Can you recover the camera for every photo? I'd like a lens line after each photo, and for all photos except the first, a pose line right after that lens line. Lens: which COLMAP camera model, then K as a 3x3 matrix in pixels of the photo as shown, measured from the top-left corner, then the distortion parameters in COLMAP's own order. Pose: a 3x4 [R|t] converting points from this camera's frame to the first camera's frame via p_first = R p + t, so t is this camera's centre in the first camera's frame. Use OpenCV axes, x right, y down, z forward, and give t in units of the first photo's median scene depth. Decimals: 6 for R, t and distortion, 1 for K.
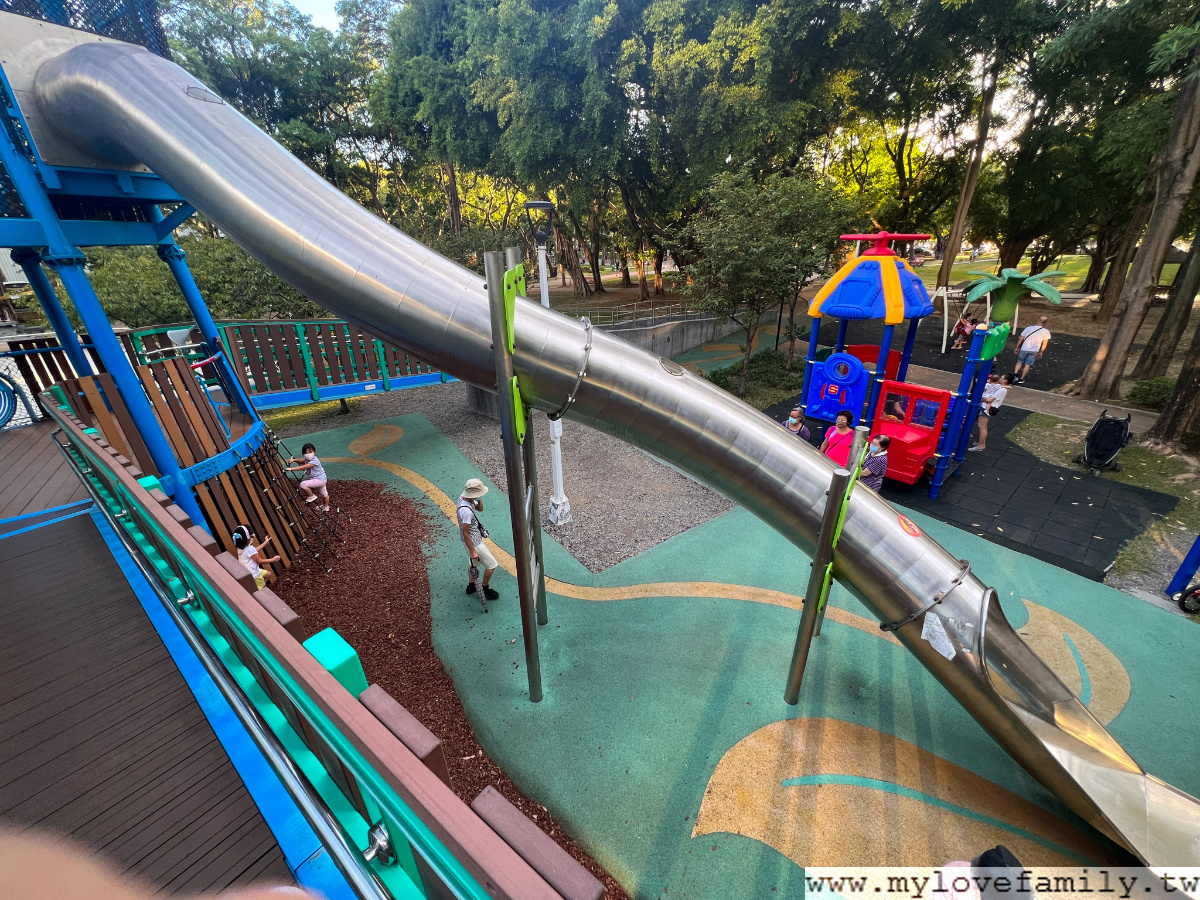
lens RADIAL K [[480.3, 0, 600.0], [0, 480.3, 450.0], [0, 0, 1]] dist [0.001500, 0.000248]
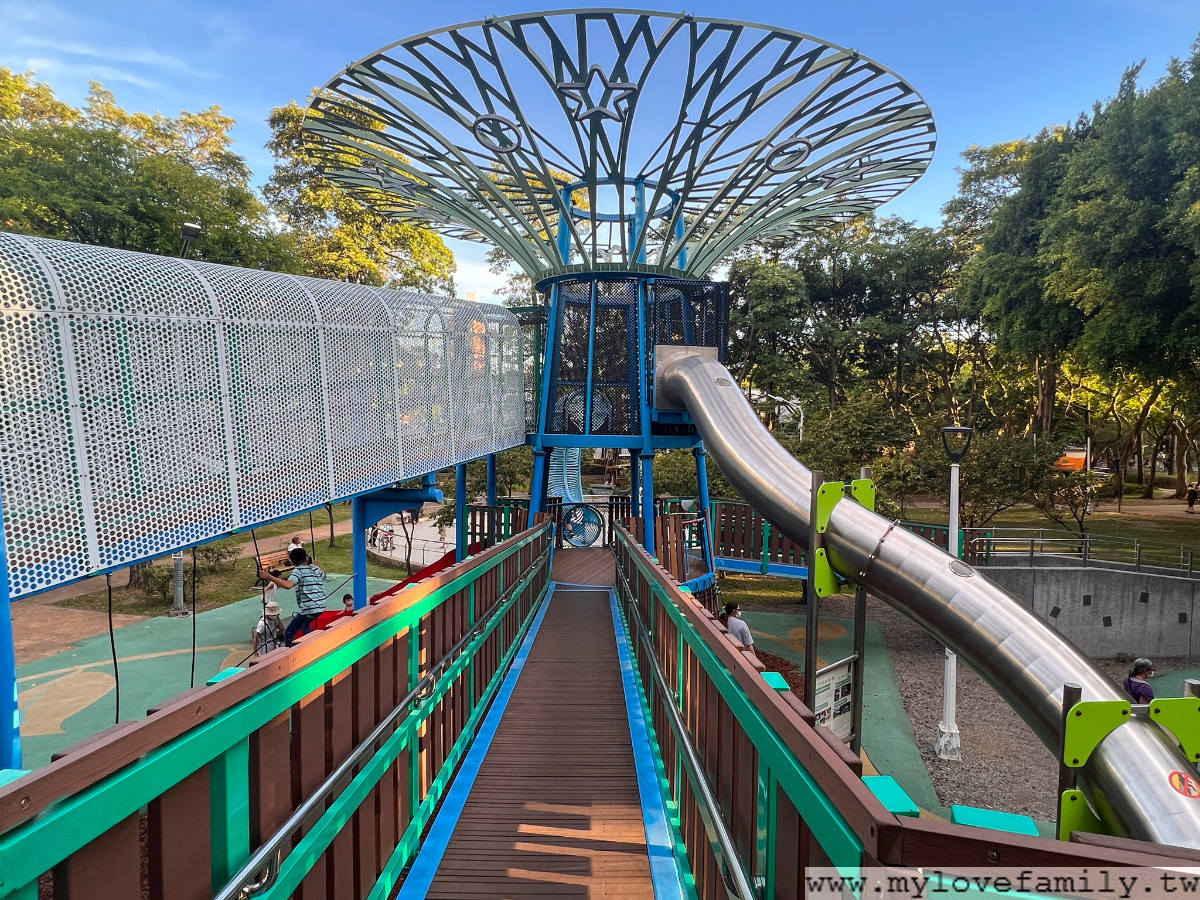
lens RADIAL K [[753.6, 0, 604.9], [0, 753.6, 448.5], [0, 0, 1]] dist [-0.028408, 0.000216]
pose [[0.633324, 0.054306, -0.771979, 0.262373], [-0.334393, 0.918808, -0.209698, 0.062302], [0.697912, 0.390952, 0.600063, -0.220708]]
